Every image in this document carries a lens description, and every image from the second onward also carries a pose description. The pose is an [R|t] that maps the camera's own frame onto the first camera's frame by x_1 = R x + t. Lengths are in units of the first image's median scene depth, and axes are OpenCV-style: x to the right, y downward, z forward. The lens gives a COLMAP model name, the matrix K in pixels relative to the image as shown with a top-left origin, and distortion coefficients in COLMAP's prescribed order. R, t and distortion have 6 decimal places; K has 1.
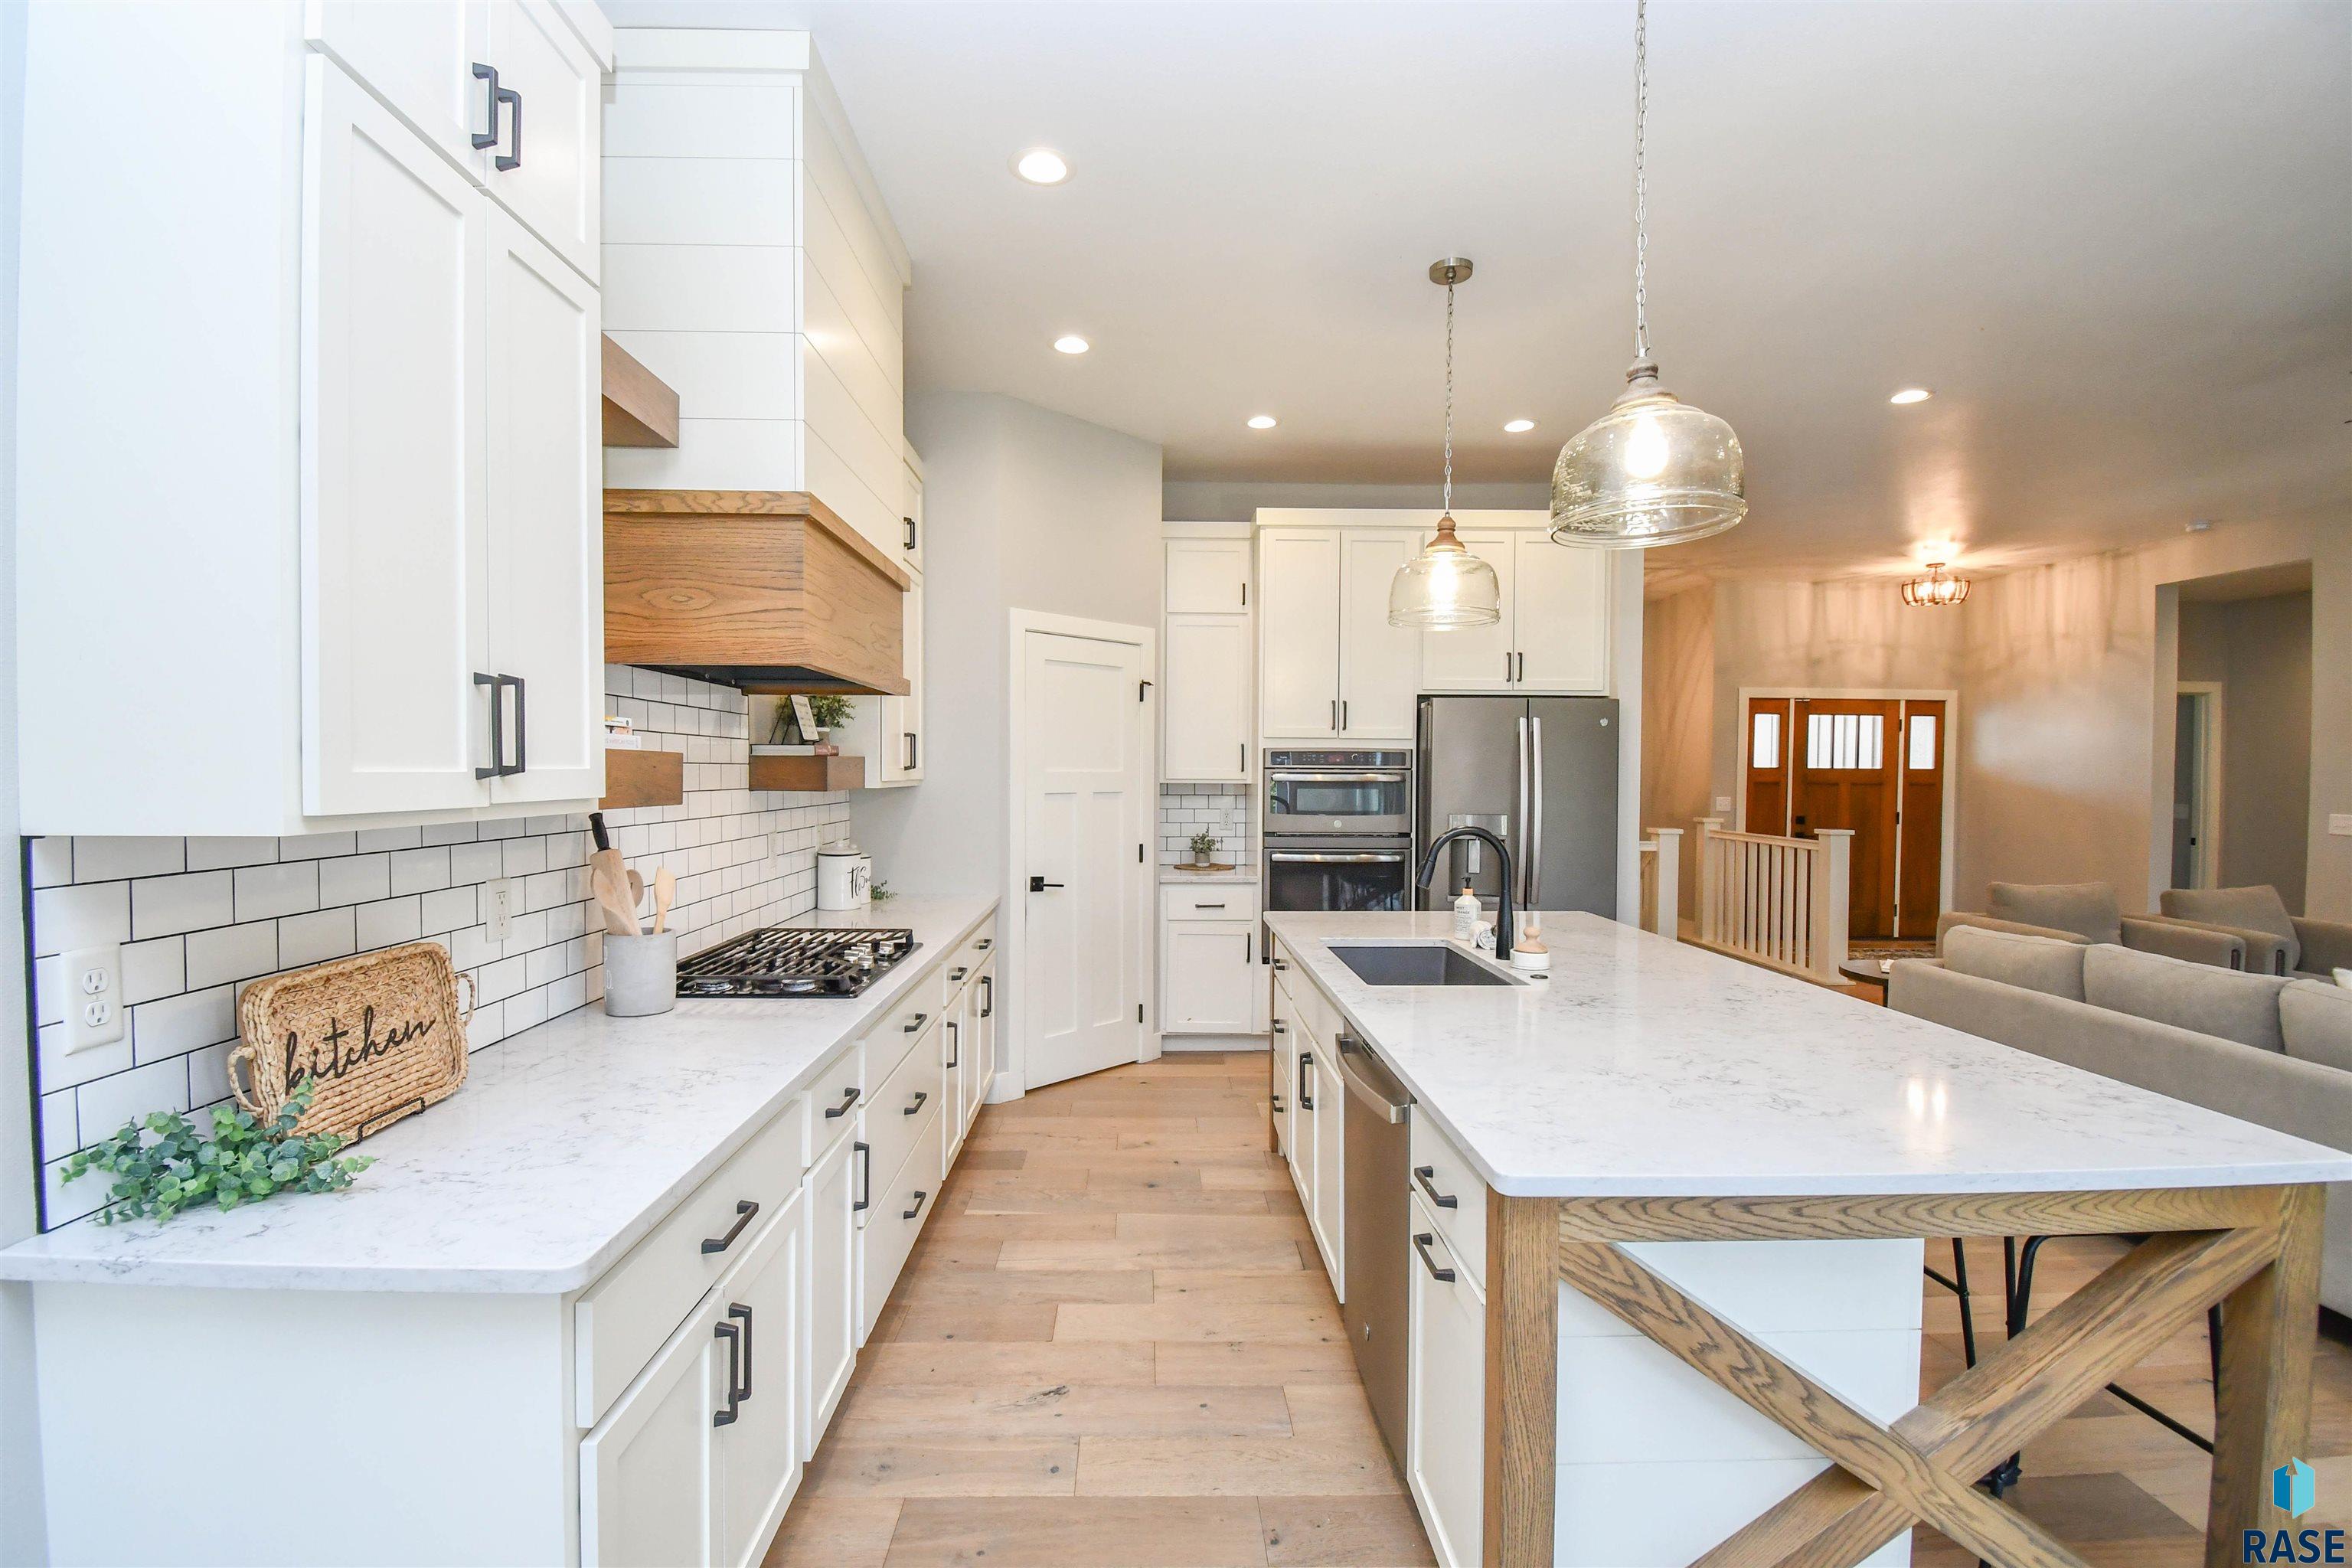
lens RADIAL K [[1069.2, 0, 1171.6], [0, 1069.2, 782.6], [0, 0, 1]] dist [0.006260, -0.013617]
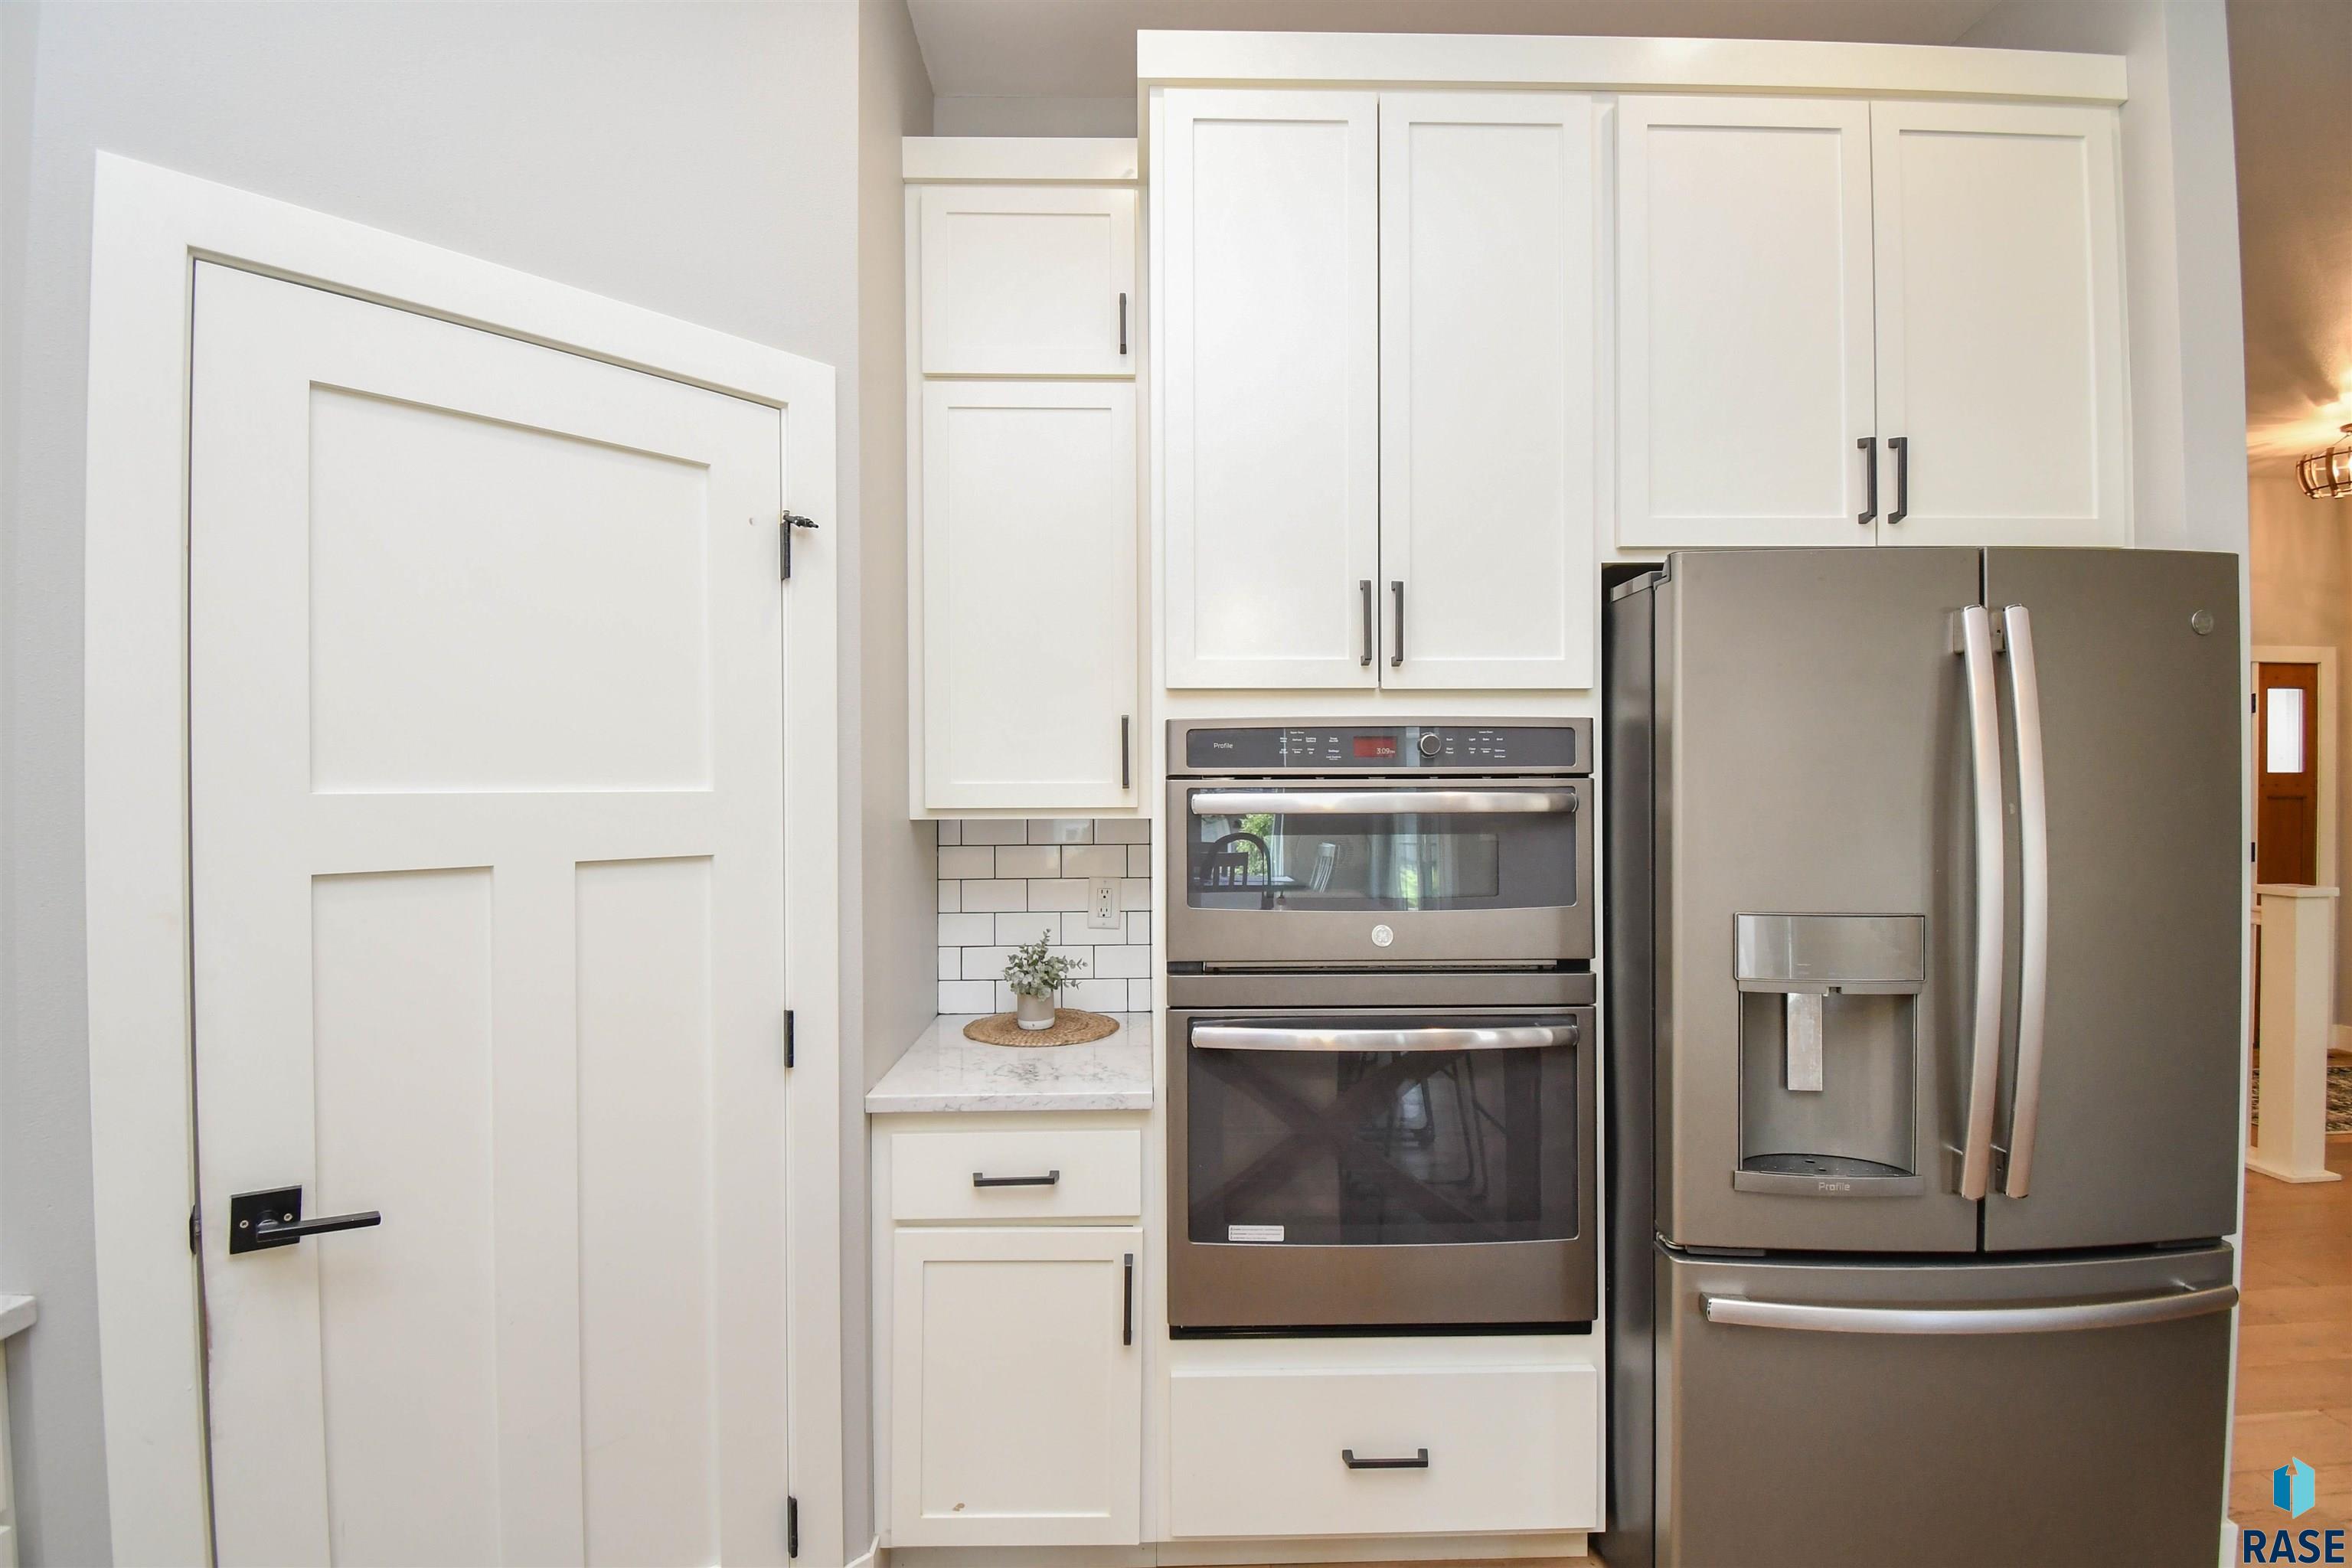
lens RADIAL K [[1069.2, 0, 1174.2], [0, 1069.2, 788.3], [0, 0, 1]] dist [0.006260, -0.013617]
pose [[0.999936, -0.010540, 0.004153, 0.086920], [0.010589, 0.999874, -0.011817, -0.005855], [-0.004028, 0.011860, 0.999922, 0.650932]]
